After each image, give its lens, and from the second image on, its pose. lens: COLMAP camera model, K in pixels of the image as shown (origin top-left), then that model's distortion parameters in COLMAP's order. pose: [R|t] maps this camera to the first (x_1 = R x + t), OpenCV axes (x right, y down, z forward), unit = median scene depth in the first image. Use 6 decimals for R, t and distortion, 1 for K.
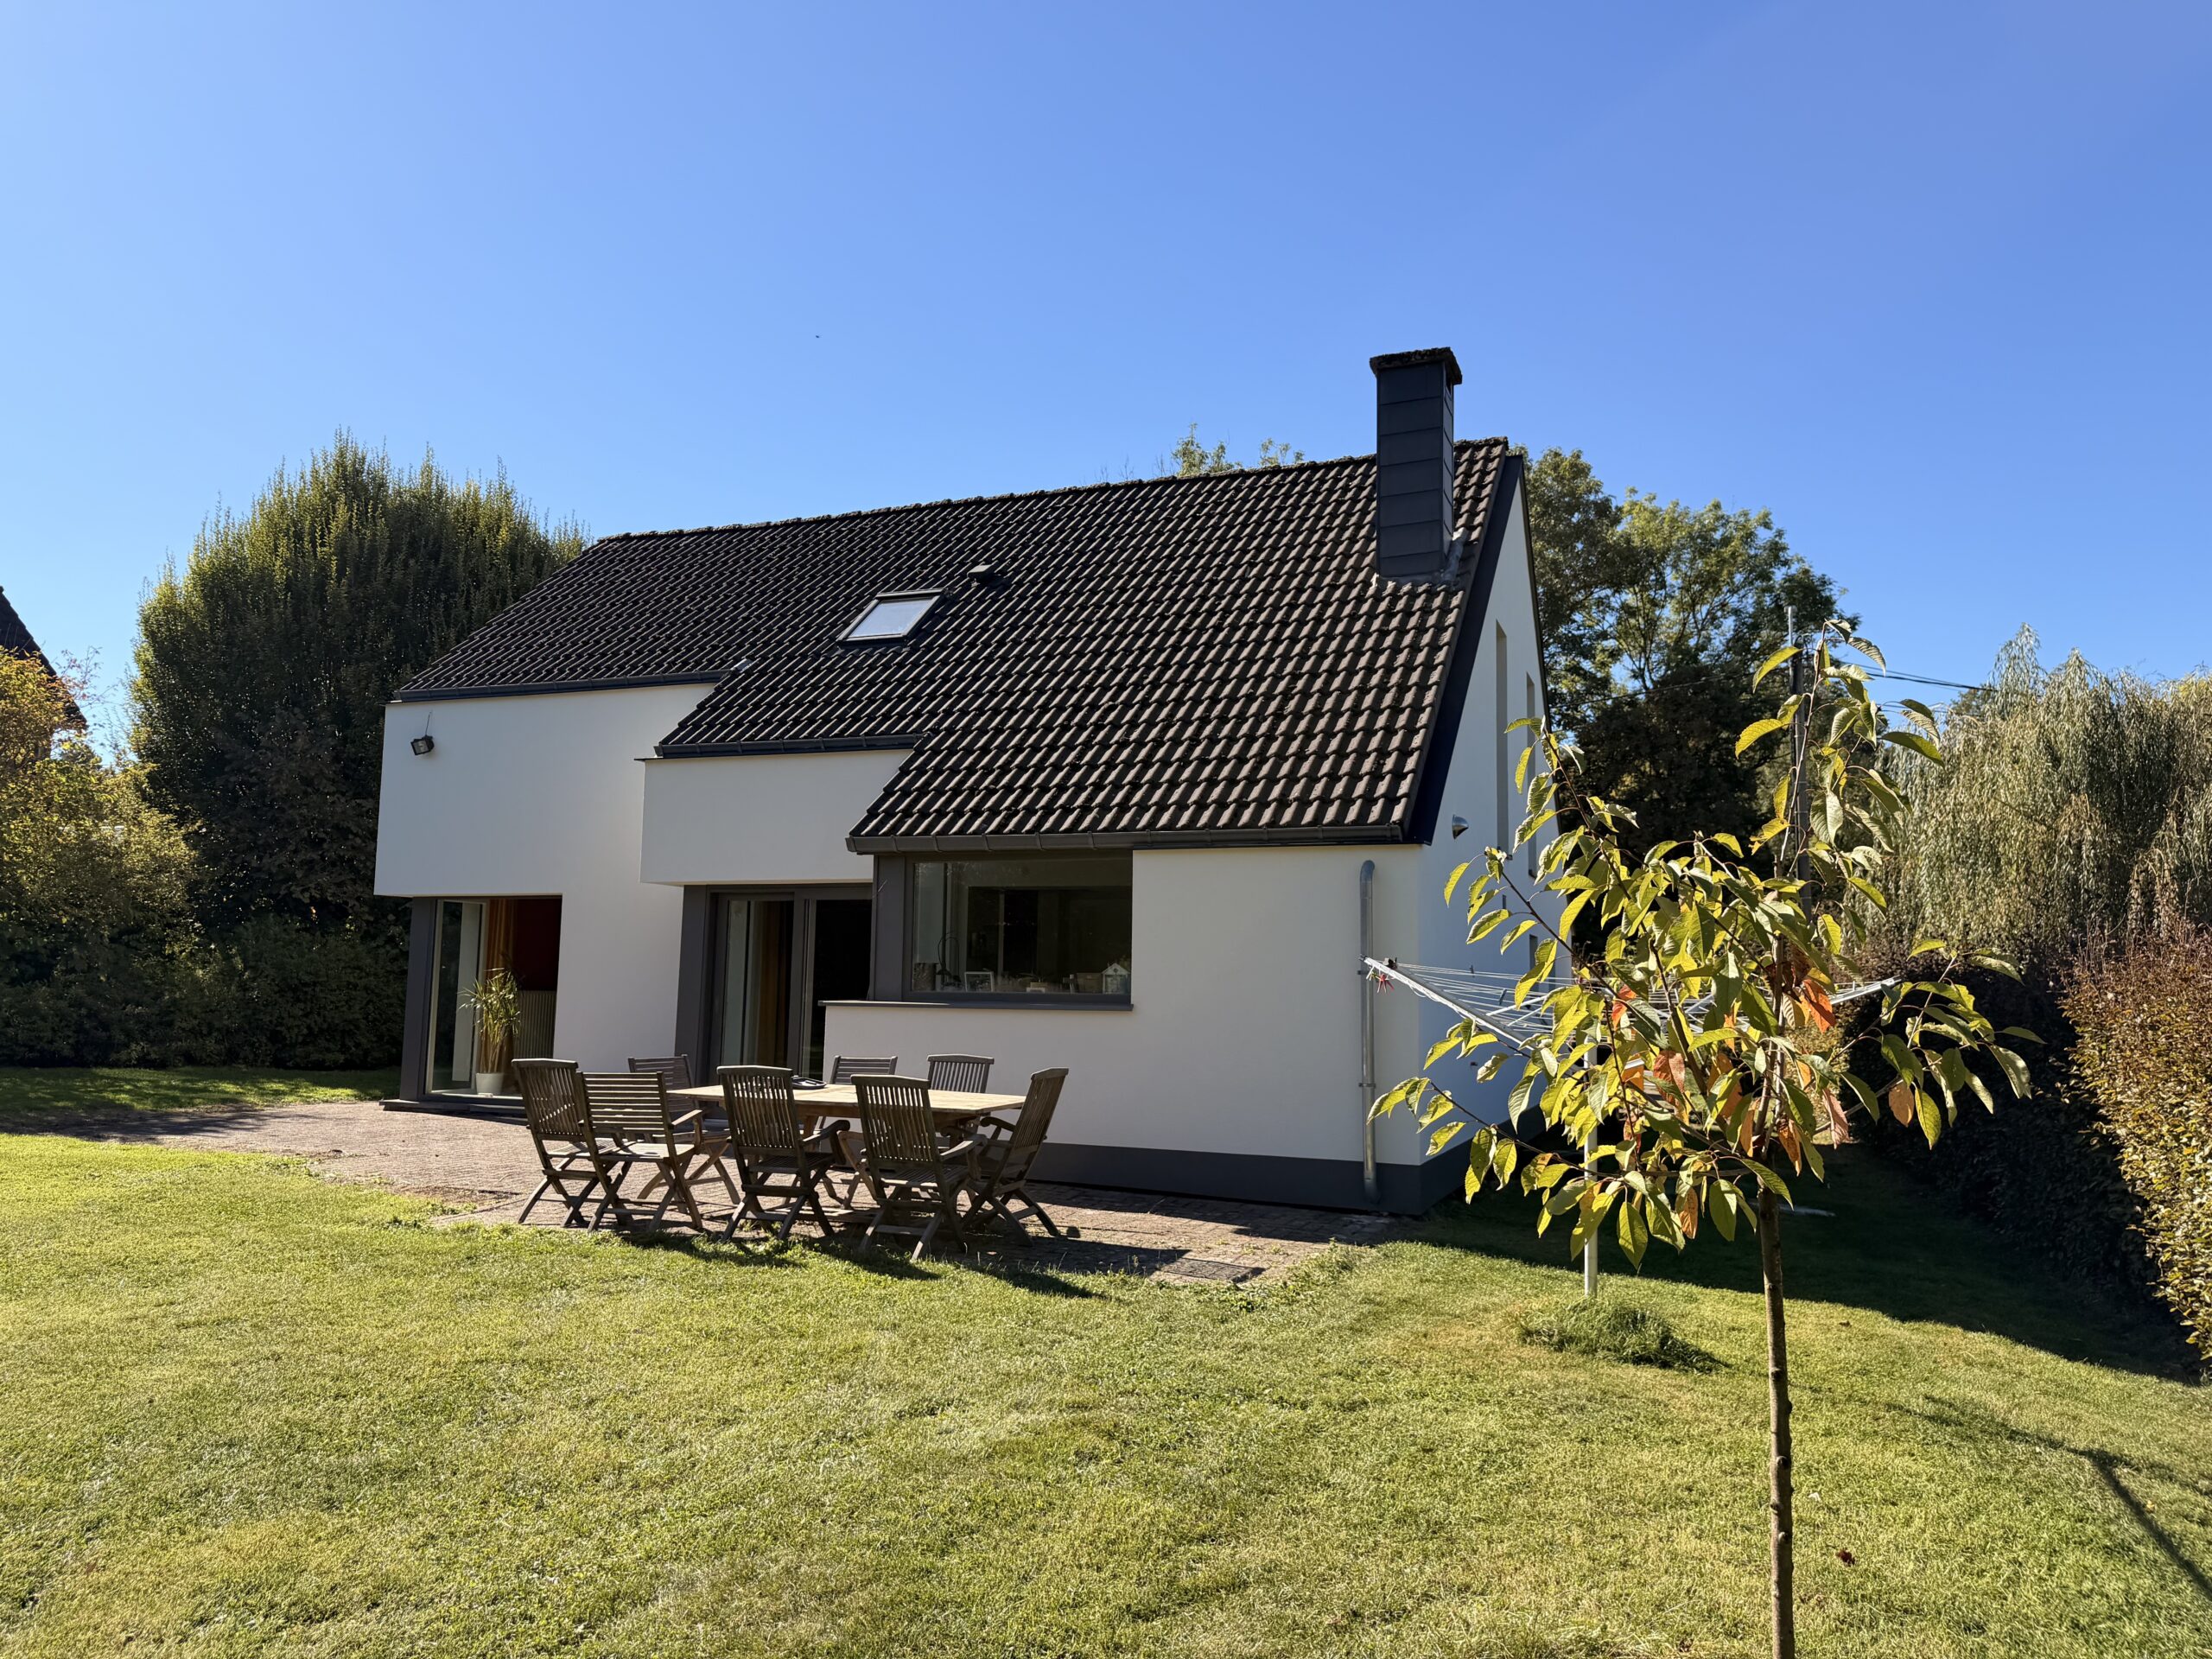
lens RADIAL K [[1541.3, 0, 1105.5], [0, 1541.3, 826.8], [0, 0, 1]] dist [0.004761, -0.035441]
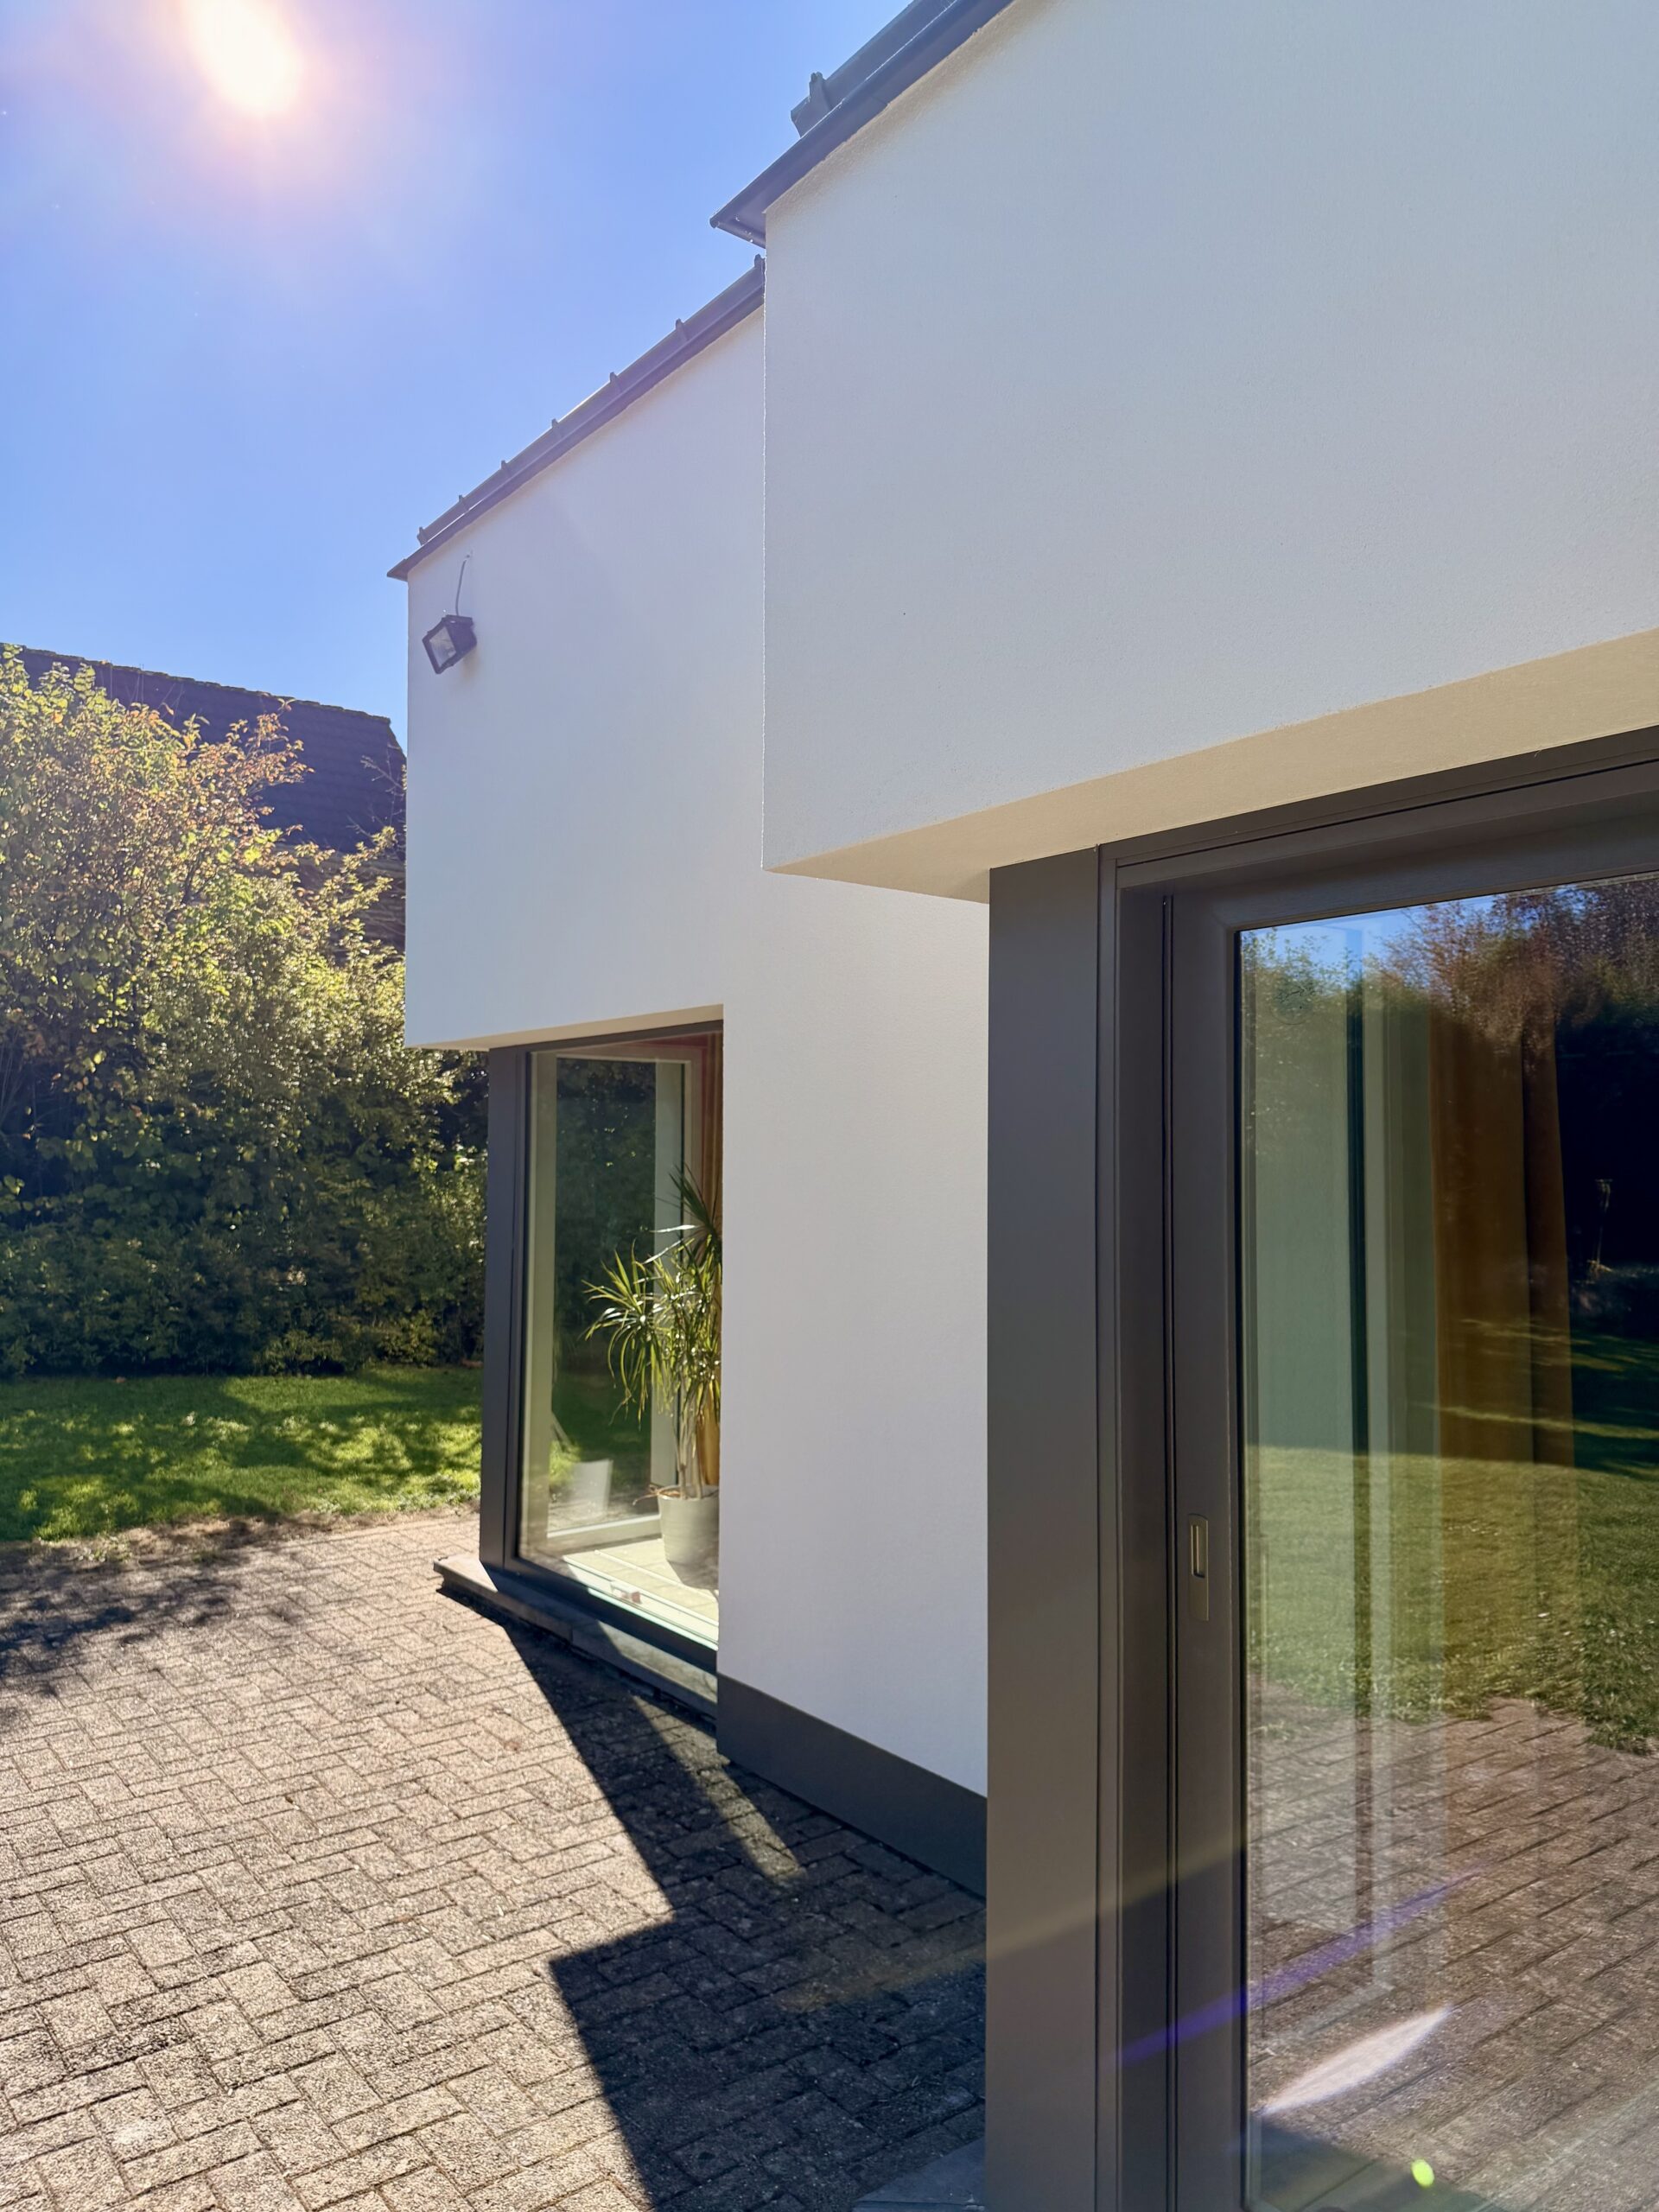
lens RADIAL K [[1541.3, 0, 830.1], [0, 1541.3, 1108.5], [0, 0, 1]] dist [0.004761, -0.035441]
pose [[0.848115, -0.023011, -0.529312, -0.150716], [0.054674, 0.997524, 0.044238, 0.043170], [0.526984, -0.066458, 0.847273, 0.646600]]
